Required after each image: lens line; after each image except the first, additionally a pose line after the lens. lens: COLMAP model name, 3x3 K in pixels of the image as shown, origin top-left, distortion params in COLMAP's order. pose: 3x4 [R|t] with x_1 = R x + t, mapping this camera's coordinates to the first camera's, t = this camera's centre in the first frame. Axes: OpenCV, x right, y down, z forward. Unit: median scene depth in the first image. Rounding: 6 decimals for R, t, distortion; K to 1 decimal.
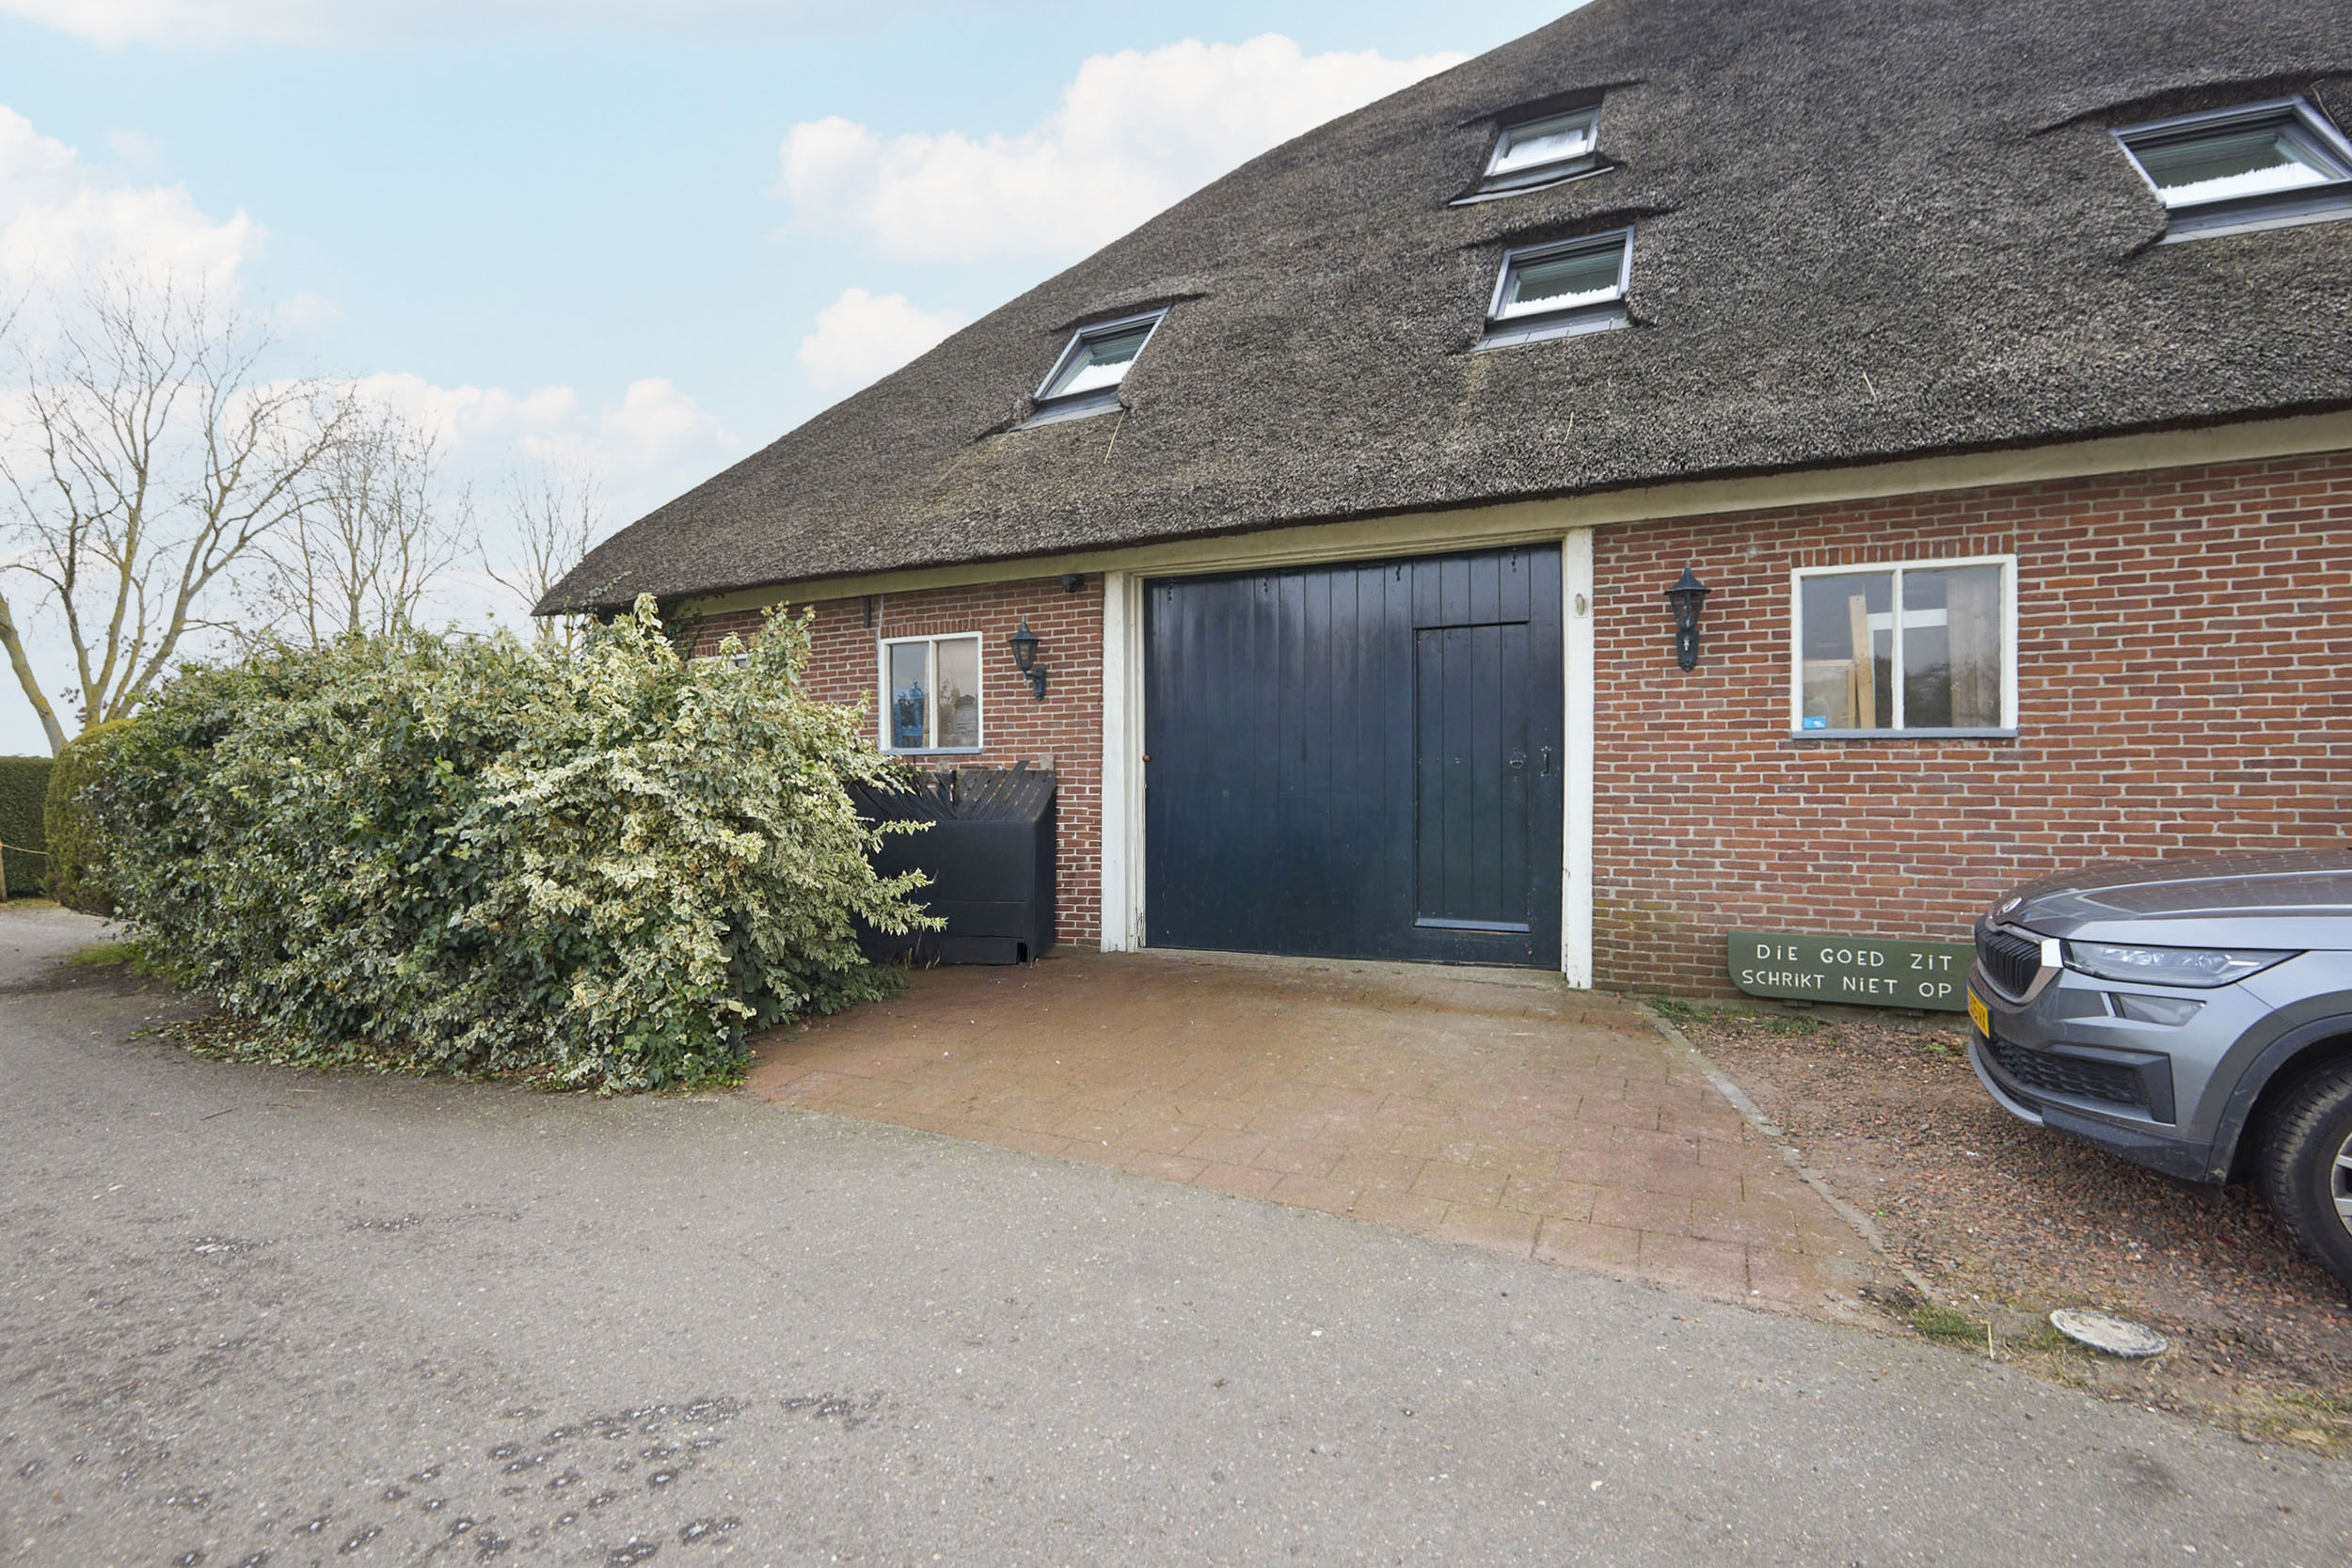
lens RADIAL K [[1100.6, 0, 1175.8], [0, 1100.6, 794.5], [0, 0, 1]] dist [0.014809, -0.000031]
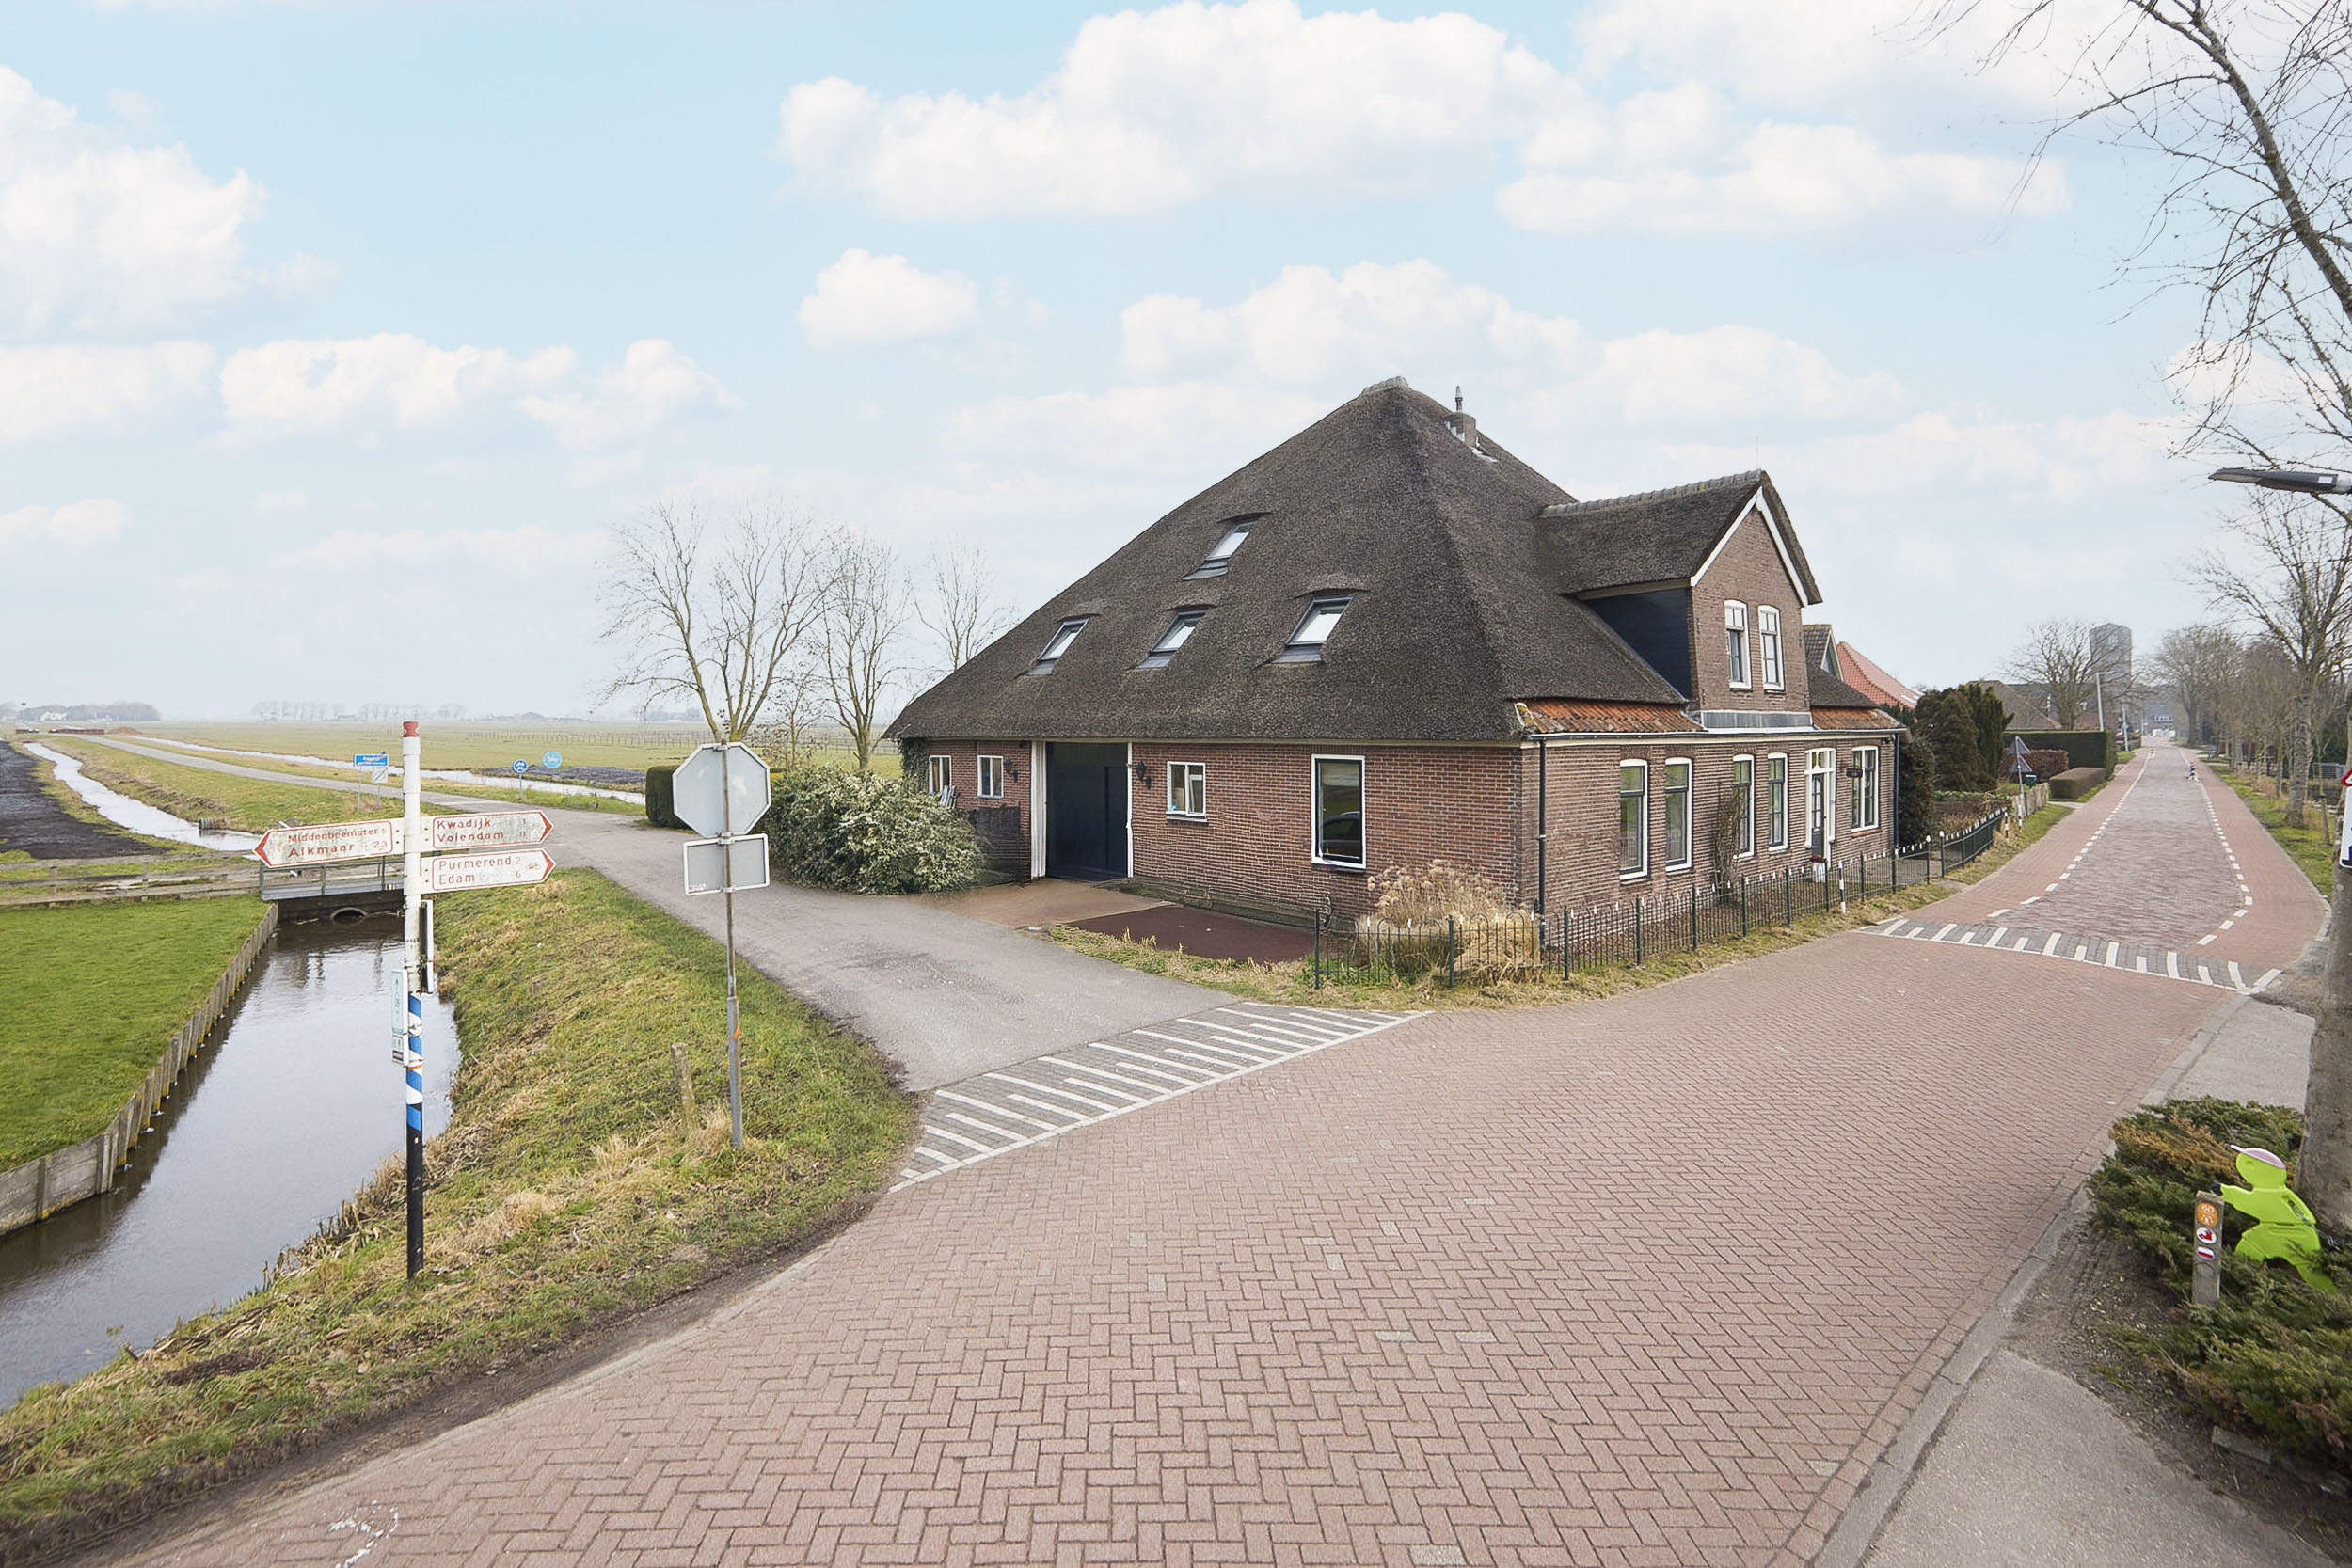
lens RADIAL K [[1116.4, 0, 1179.2], [0, 1116.4, 733.0], [0, 0, 1]] dist [0.002804, 0.000564]
pose [[0.932830, -0.001093, -0.360316, 1.383599], [0.002063, 0.999995, 0.002307, -0.227188], [0.360311, -0.002895, 0.932828, -1.647106]]
